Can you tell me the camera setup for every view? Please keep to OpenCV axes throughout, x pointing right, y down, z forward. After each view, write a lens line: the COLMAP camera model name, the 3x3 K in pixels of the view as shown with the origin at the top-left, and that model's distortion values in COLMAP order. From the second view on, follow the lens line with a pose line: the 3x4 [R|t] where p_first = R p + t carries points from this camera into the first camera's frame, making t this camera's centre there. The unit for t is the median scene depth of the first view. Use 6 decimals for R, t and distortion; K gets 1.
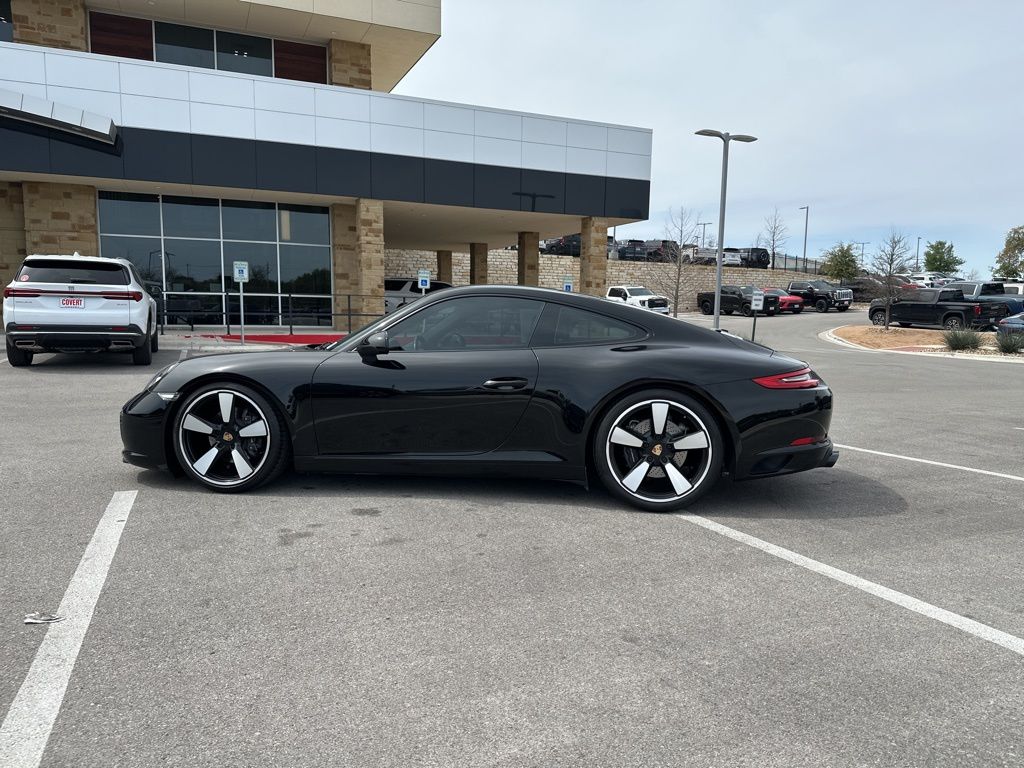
lens RADIAL K [[710.4, 0, 513.3], [0, 710.4, 397.5], [0, 0, 1]] dist [0.065225, -0.087864]
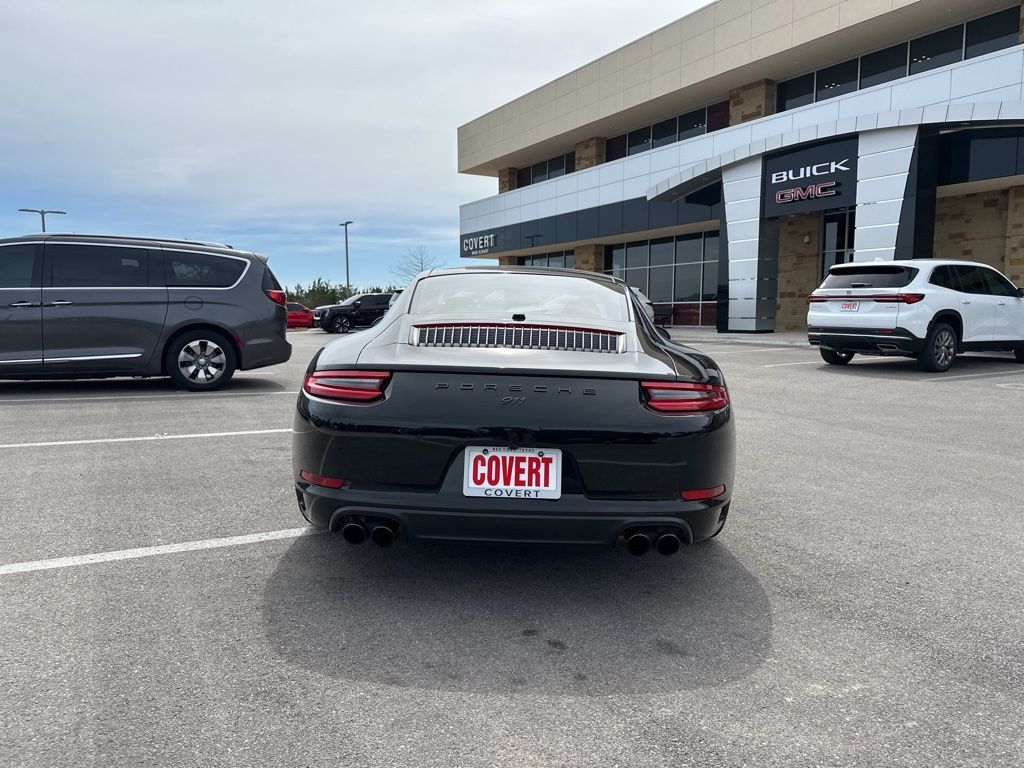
lens RADIAL K [[712.5, 0, 522.8], [0, 712.5, 385.6], [0, 0, 1]] dist [0.074390, -0.108243]
pose [[0.143053, 0.084494, -0.986102, 0.199499], [-0.119568, 0.990527, 0.067528, -0.016420], [0.982466, 0.108247, 0.151800, 0.202148]]
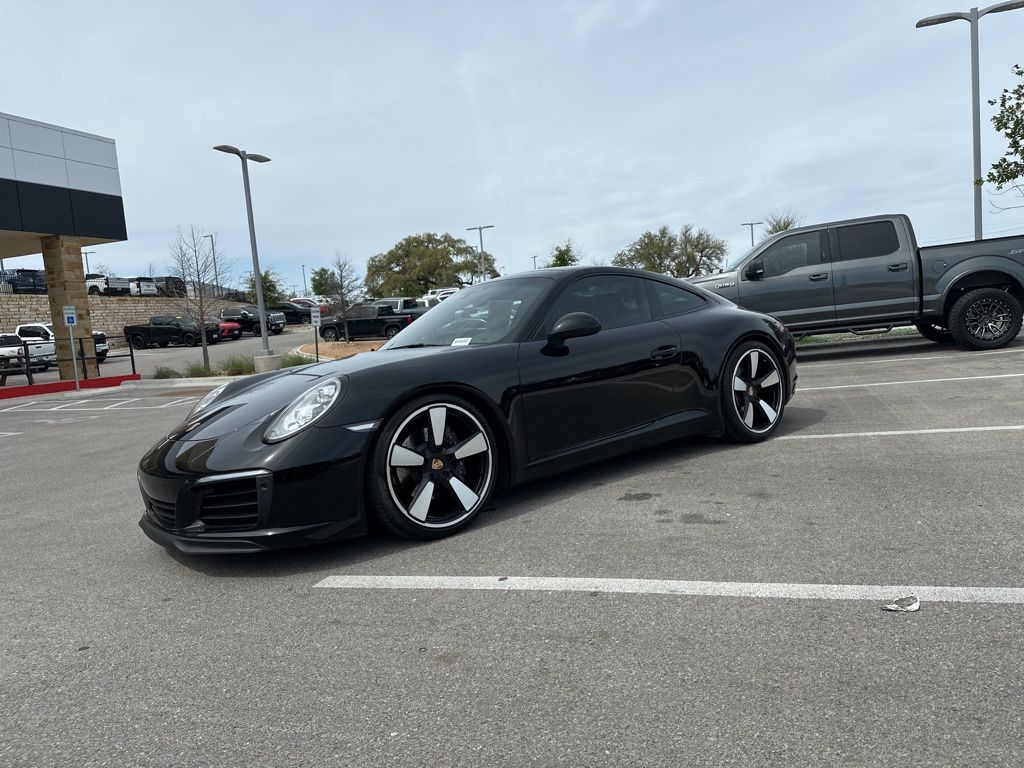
lens RADIAL K [[712.5, 0, 522.8], [0, 712.5, 385.6], [0, 0, 1]] dist [0.074390, -0.108243]
pose [[0.673483, -0.135992, 0.726586, -0.176816], [0.178017, 0.983841, 0.019134, -0.005375], [-0.717447, 0.116458, 0.686810, 0.079910]]
